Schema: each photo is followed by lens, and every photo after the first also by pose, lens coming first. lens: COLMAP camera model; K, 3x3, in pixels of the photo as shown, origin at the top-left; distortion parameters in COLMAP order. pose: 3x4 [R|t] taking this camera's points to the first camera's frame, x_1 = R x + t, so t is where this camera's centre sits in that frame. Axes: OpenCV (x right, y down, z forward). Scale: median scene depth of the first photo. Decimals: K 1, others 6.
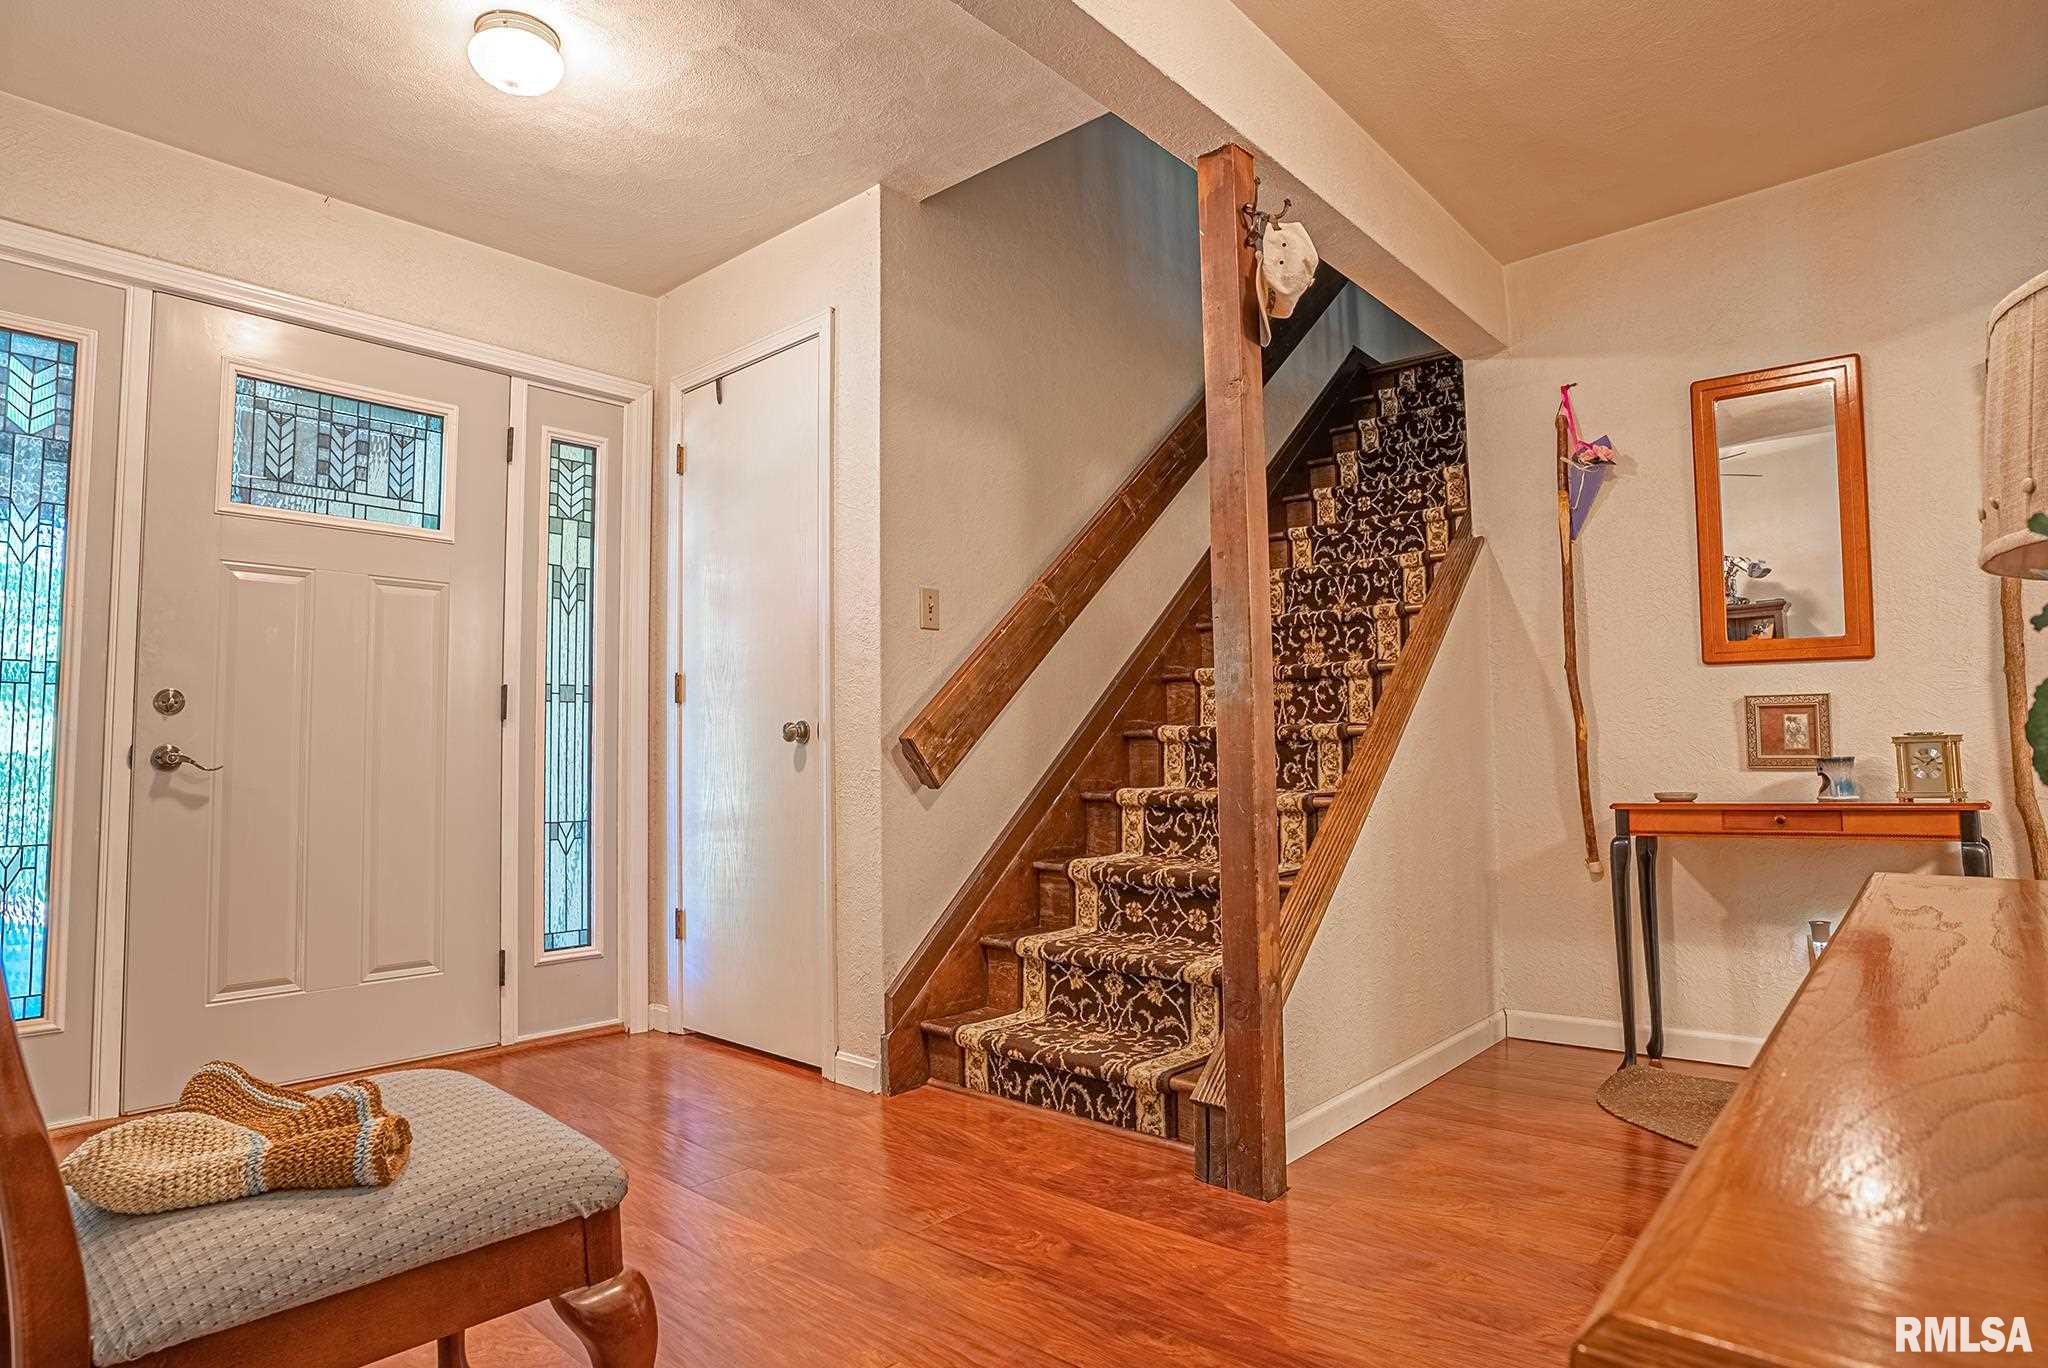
lens RADIAL K [[1109.2, 0, 1008.1], [0, 1109.2, 681.8], [0, 0, 1]] dist [-0.080464, 0.042582]
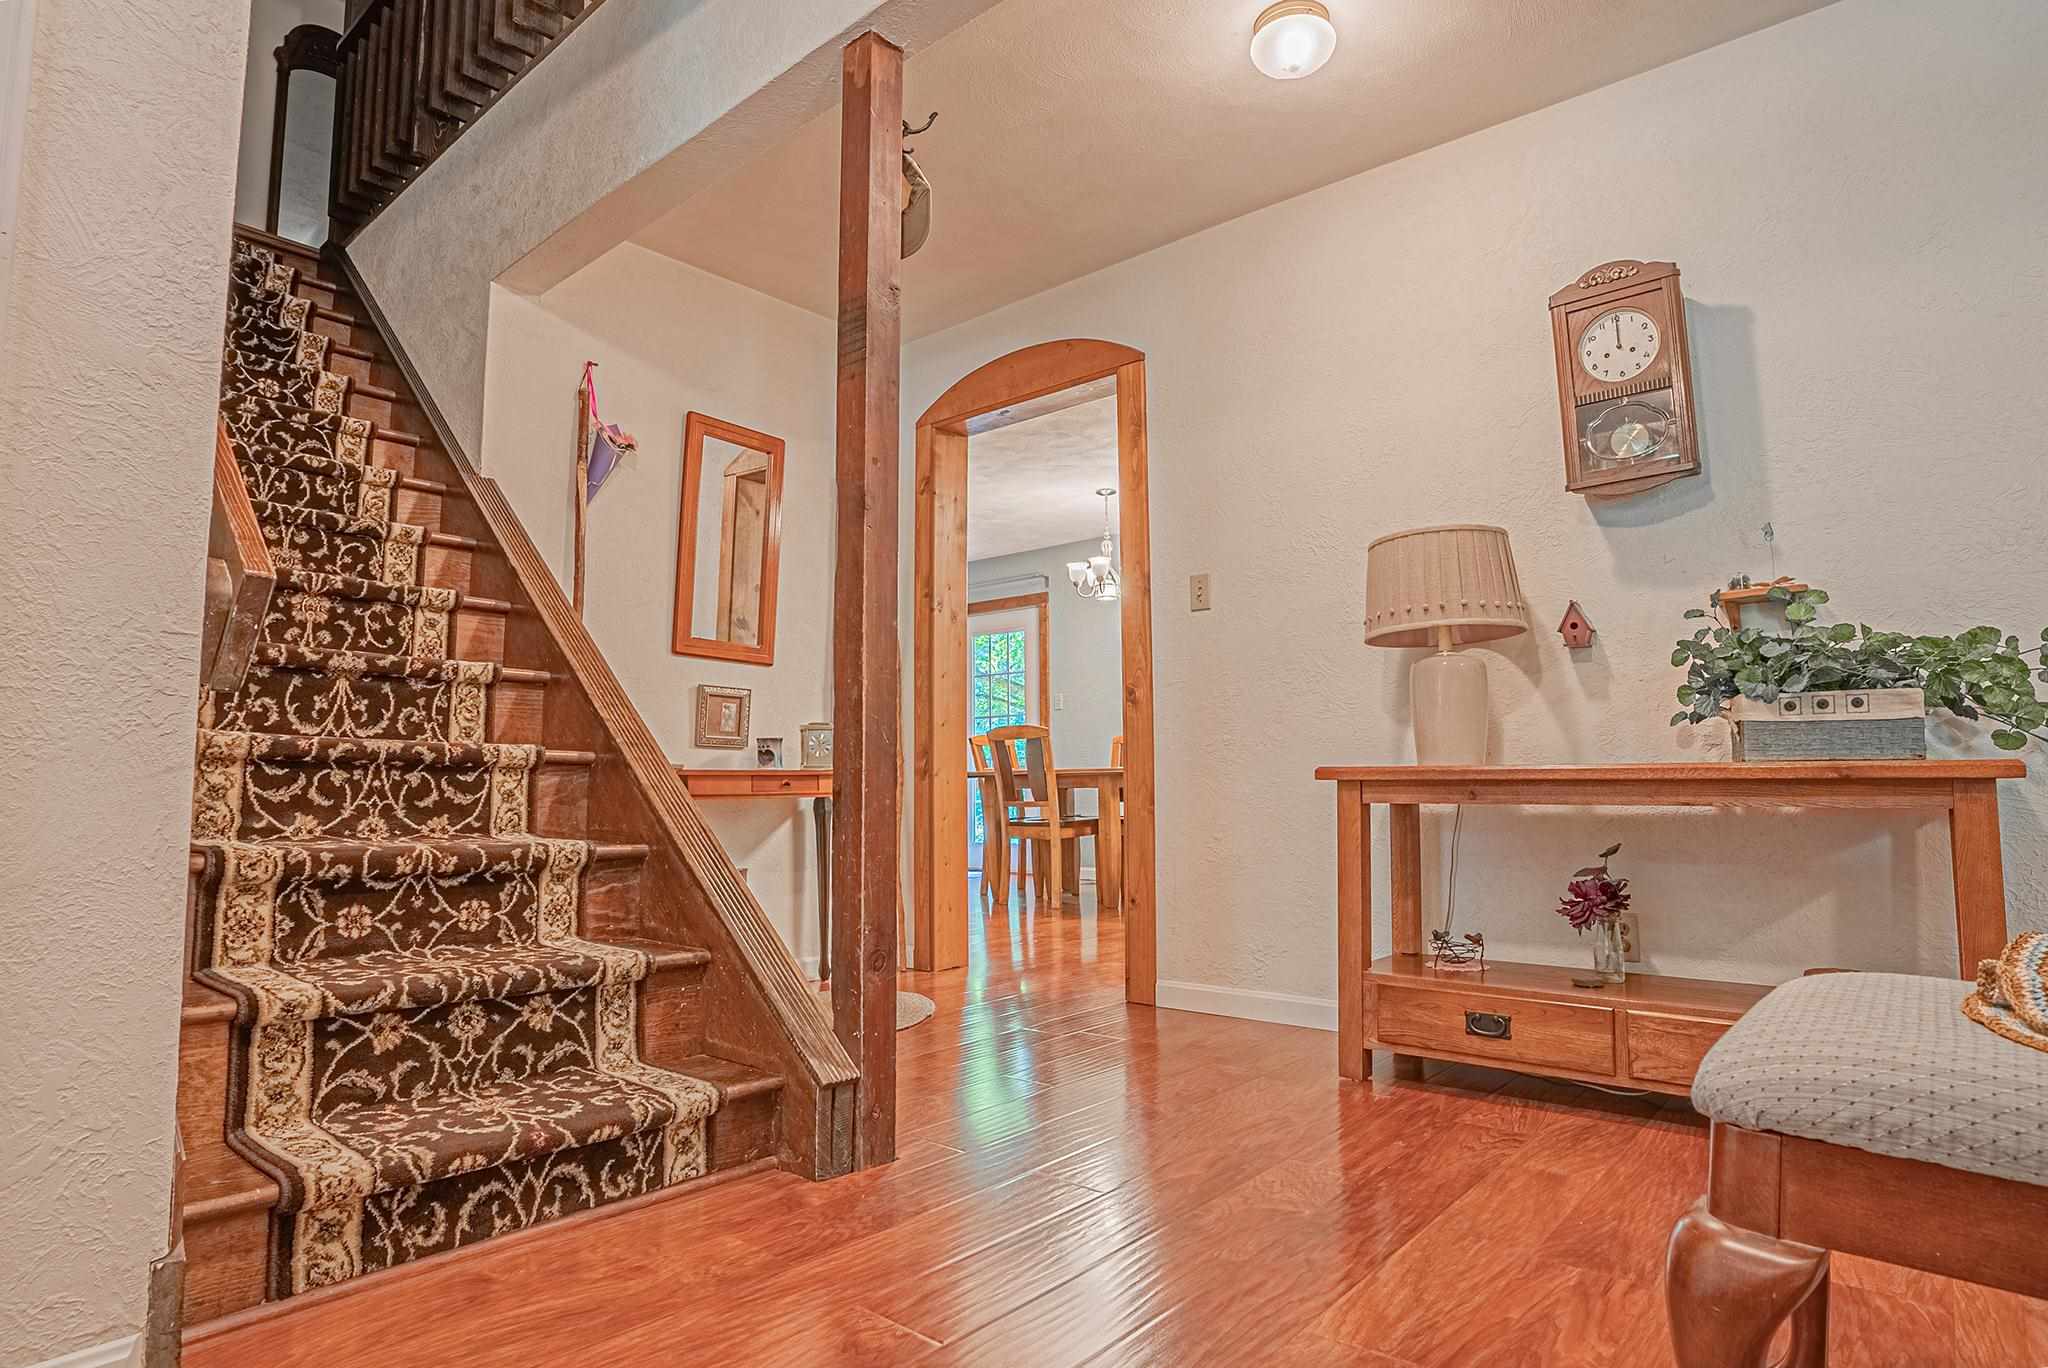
lens RADIAL K [[1109.2, 0, 1008.1], [0, 1109.2, 681.8], [0, 0, 1]] dist [-0.080464, 0.042582]
pose [[-0.012815, 0.109460, 0.993909, -0.540319], [-0.069910, 0.991460, -0.110091, 0.123059], [-0.997471, -0.070895, -0.005054, 0.686136]]
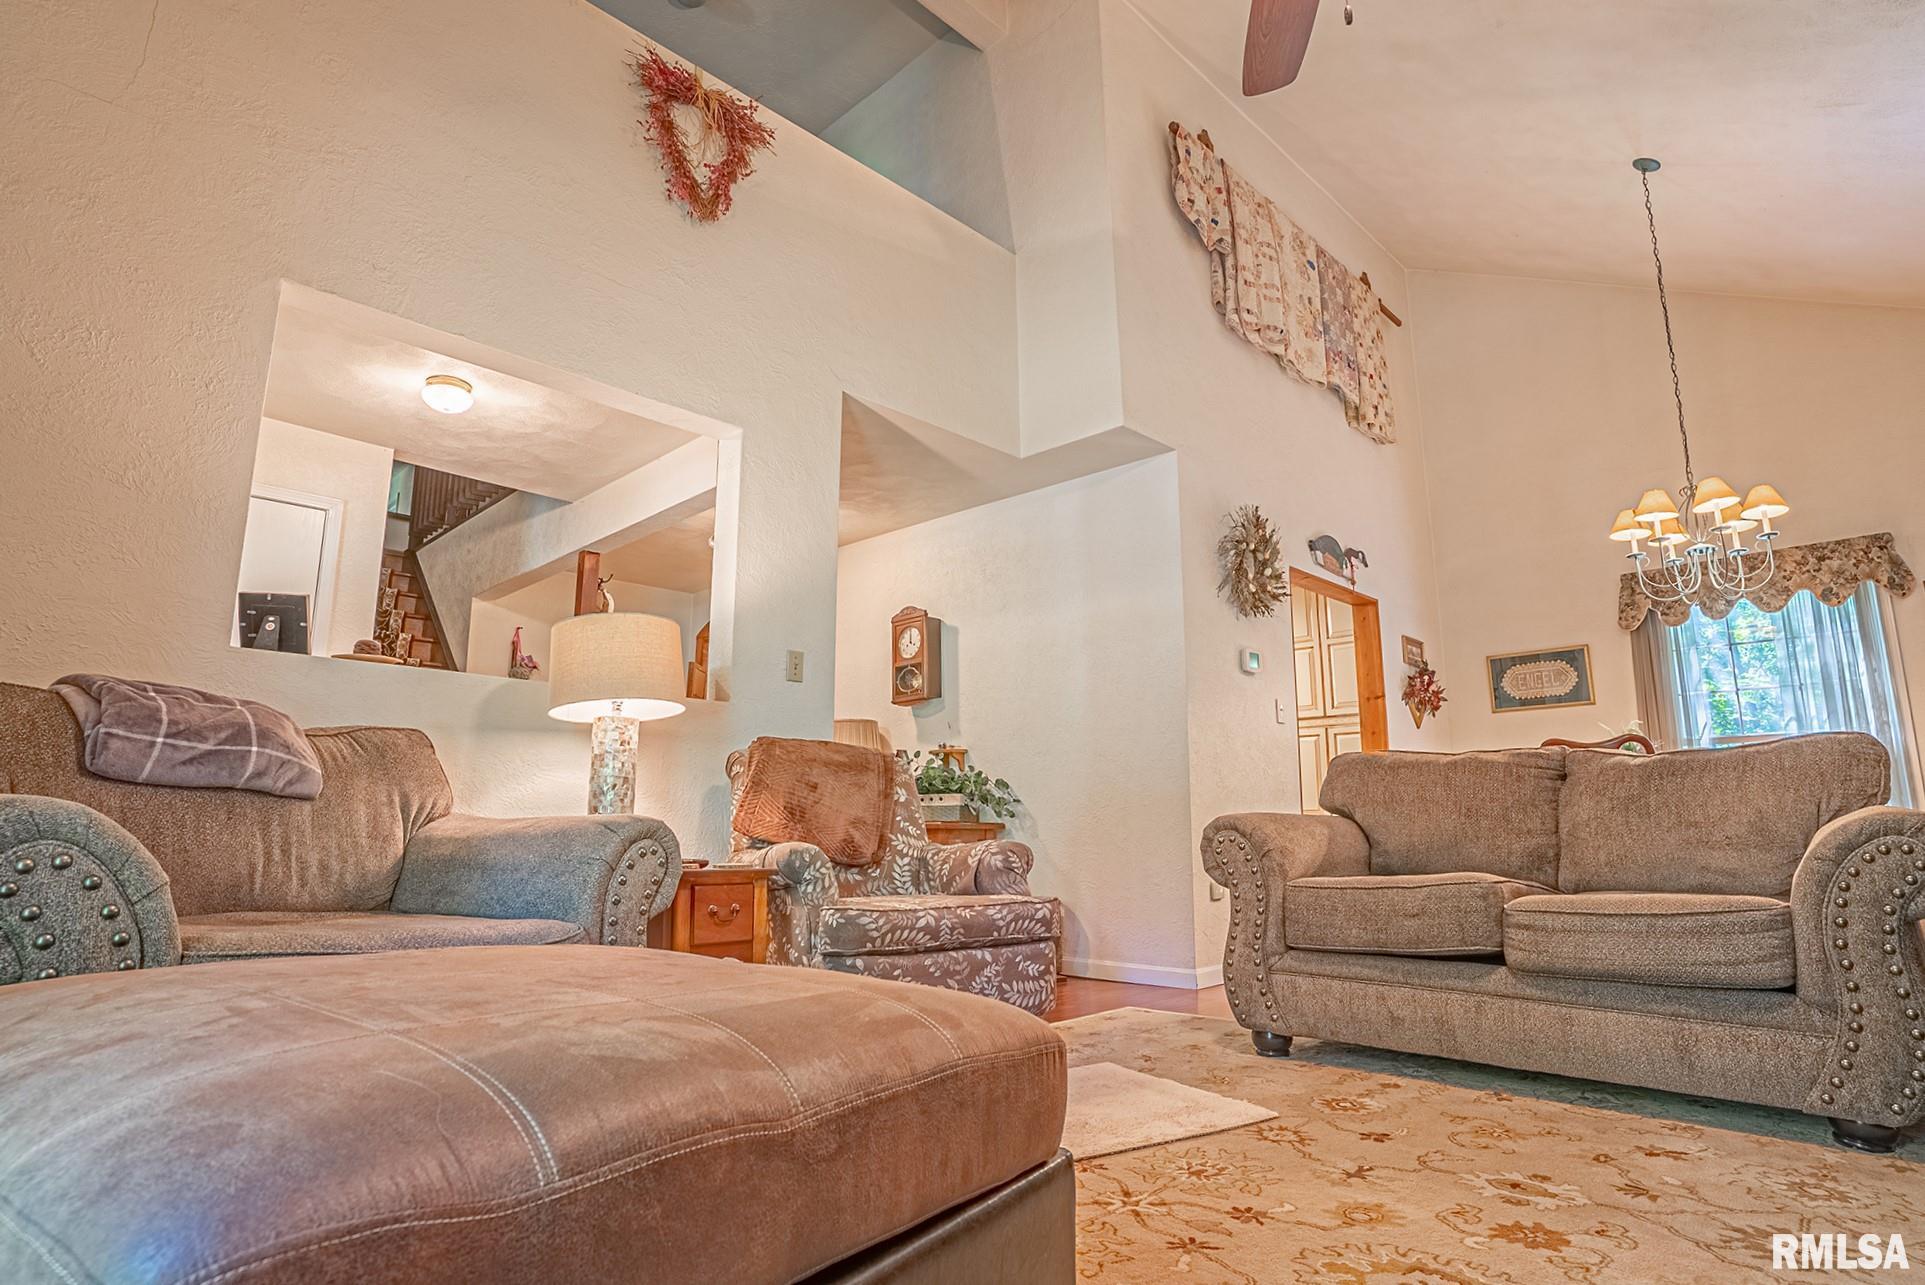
lens RADIAL K [[1042.6, 0, 947.6], [0, 1042.6, 640.4], [0, 0, 1]] dist [-0.080464, 0.042582]
pose [[0.072991, 0.196628, 0.977758, -1.670711], [-0.079722, 0.978386, -0.190803, 0.092000], [-0.994141, -0.064022, 0.087089, -0.050756]]
